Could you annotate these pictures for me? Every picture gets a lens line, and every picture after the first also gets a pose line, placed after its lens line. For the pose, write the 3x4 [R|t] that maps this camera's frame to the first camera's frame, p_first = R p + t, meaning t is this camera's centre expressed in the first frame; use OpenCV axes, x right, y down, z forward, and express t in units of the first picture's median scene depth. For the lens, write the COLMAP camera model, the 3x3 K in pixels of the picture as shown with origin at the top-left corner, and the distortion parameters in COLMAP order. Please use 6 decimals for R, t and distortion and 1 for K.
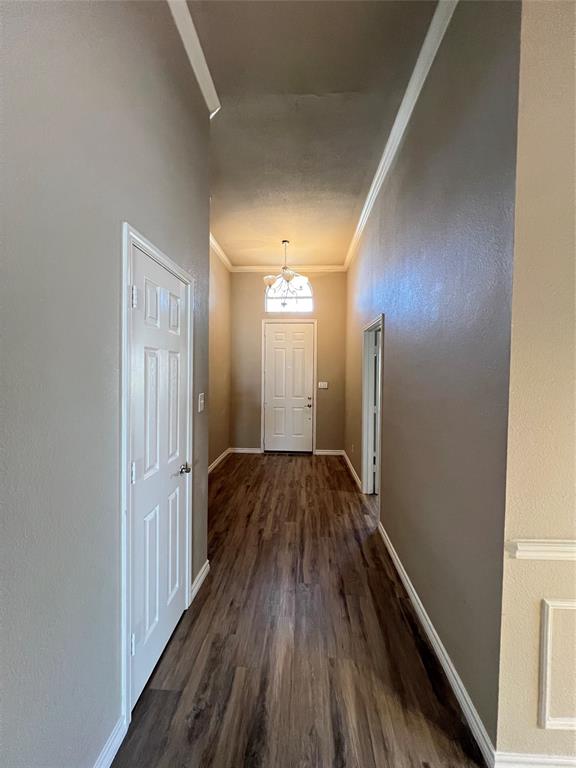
lens RADIAL K [[306.5, 0, 290.2], [0, 306.5, 381.4], [0, 0, 1]] dist [-0.004082, 0.000396]
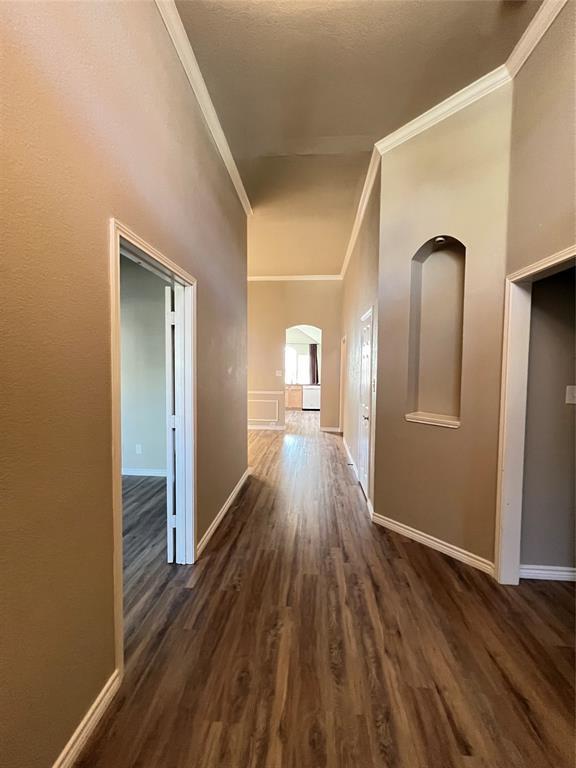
lens RADIAL K [[307.8, 0, 290.1], [0, 307.8, 380.9], [0, 0, 1]] dist [-0.000037, 0.000599]
pose [[-0.999369, -0.022811, 0.027210, 0.037190], [-0.020667, 0.996845, 0.076629, -0.033699], [-0.028873, 0.076018, -0.996688, 1.616889]]
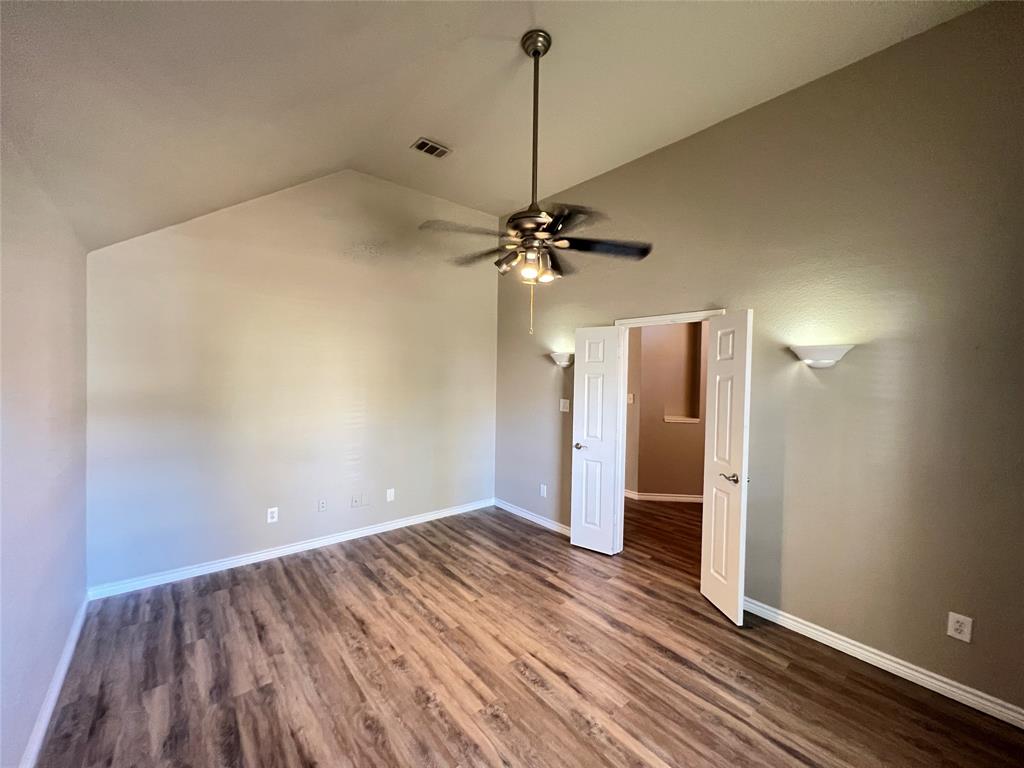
lens RADIAL K [[410.4, 0, 511.5], [0, 410.4, 382.9], [0, 0, 1]] dist [-0.000037, 0.000599]
pose [[-0.734244, -0.014162, -0.678738, 1.300733], [-0.045658, 0.998549, 0.028557, -0.045609], [0.677349, 0.051958, -0.733825, 1.563958]]
